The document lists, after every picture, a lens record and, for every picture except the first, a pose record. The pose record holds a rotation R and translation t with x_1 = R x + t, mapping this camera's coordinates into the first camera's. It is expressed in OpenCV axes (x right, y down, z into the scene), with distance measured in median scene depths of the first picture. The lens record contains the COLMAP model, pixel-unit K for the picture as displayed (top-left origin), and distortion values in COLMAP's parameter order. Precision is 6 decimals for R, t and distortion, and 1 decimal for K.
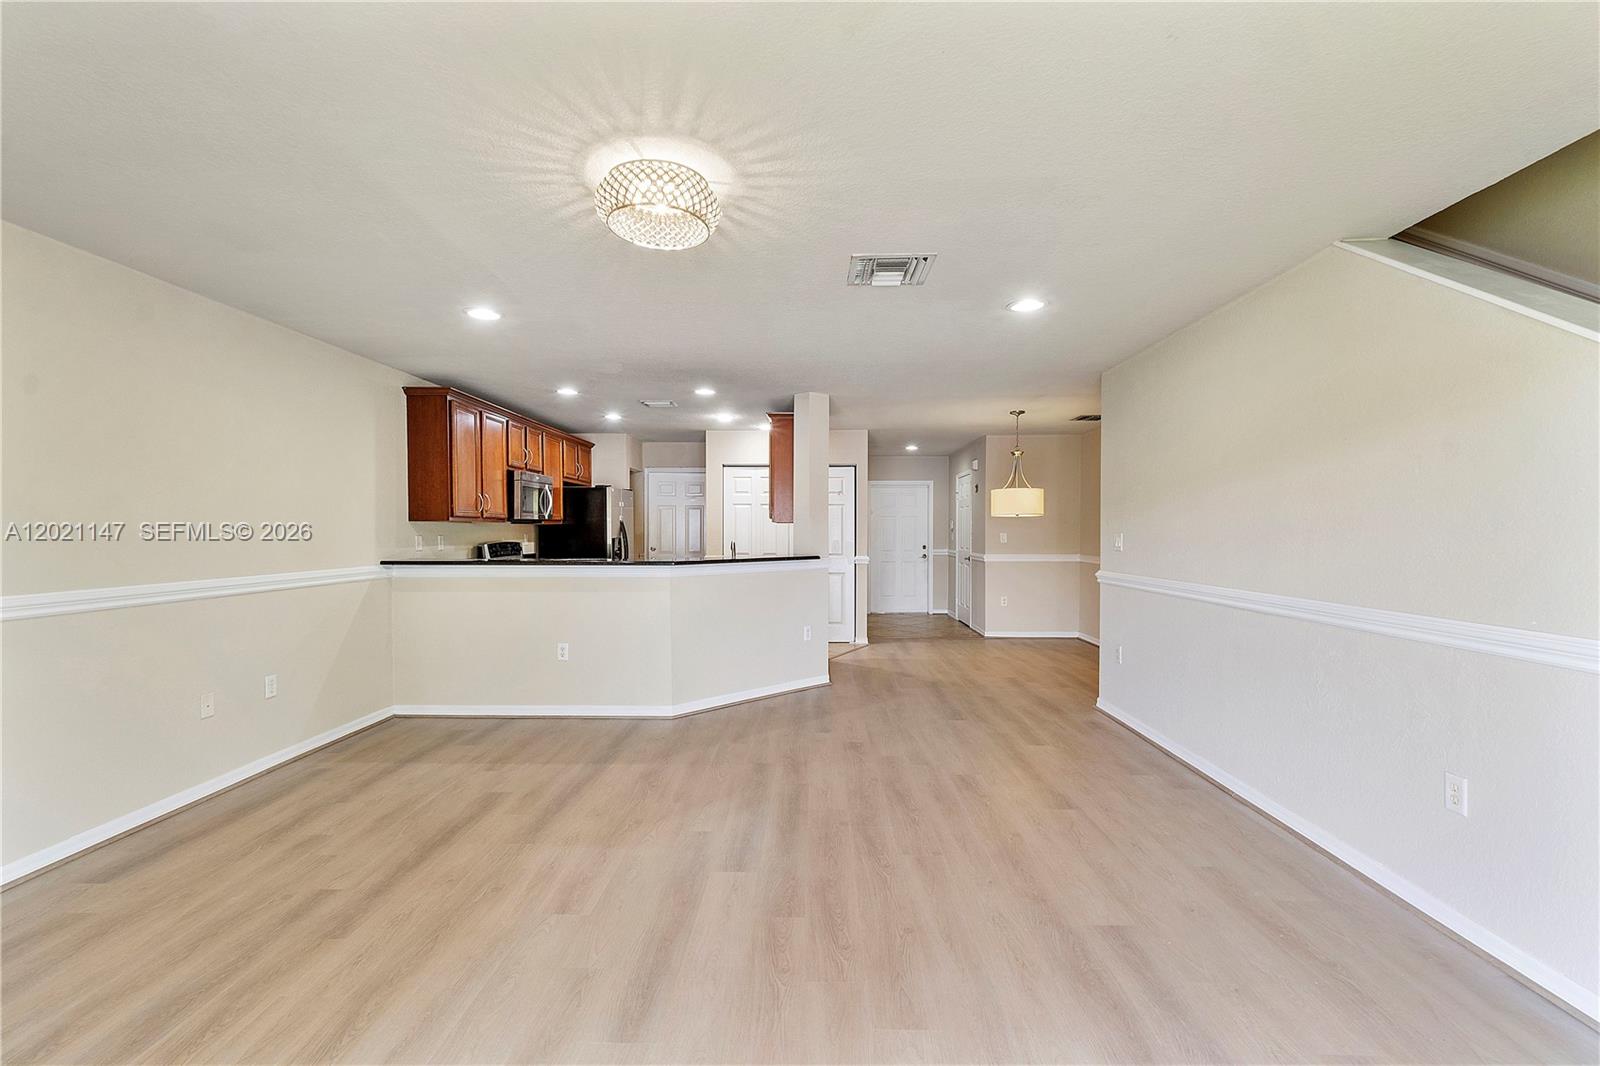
lens RADIAL K [[704.4, 0, 801.4], [0, 704.4, 541.0], [0, 0, 1]] dist [-0.003178, -0.000243]
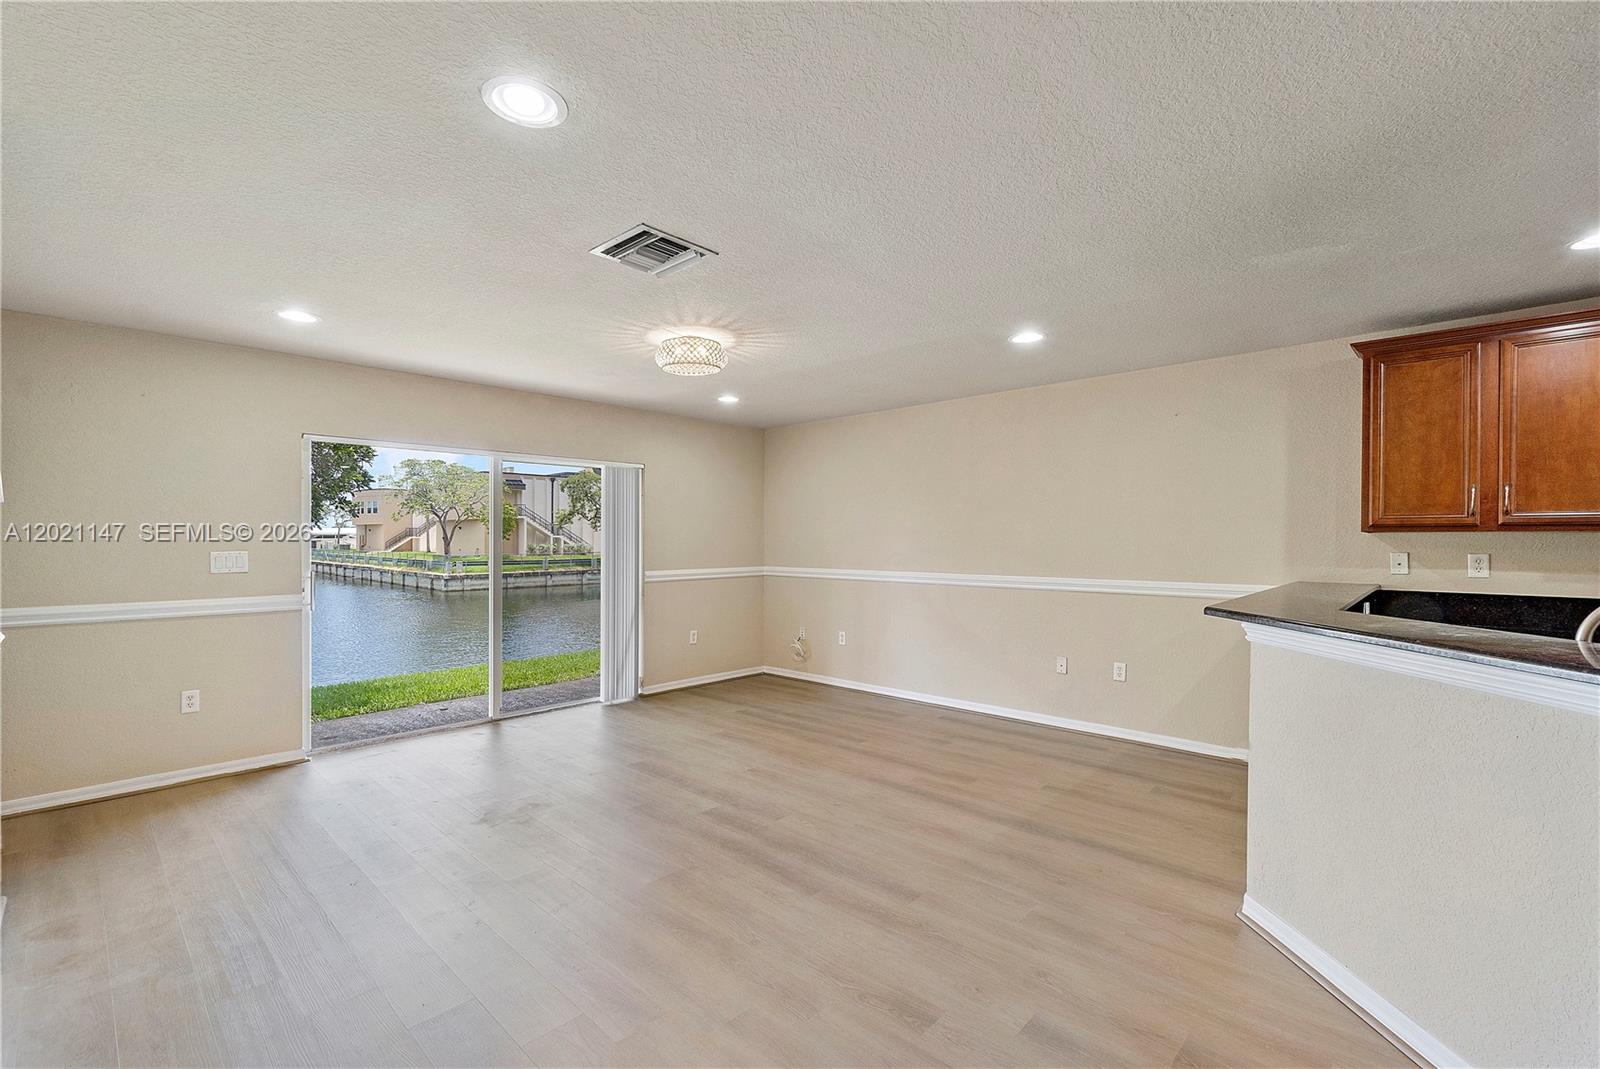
lens RADIAL K [[713.2, 0, 800.8], [0, 713.2, 541.2], [0, 0, 1]] dist [0.000448, 0.000061]
pose [[-0.679021, 0.002687, -0.734114, 0.457785], [-0.009425, 0.999879, 0.012377, -0.026684], [0.734058, 0.015323, -0.678914, 1.224640]]
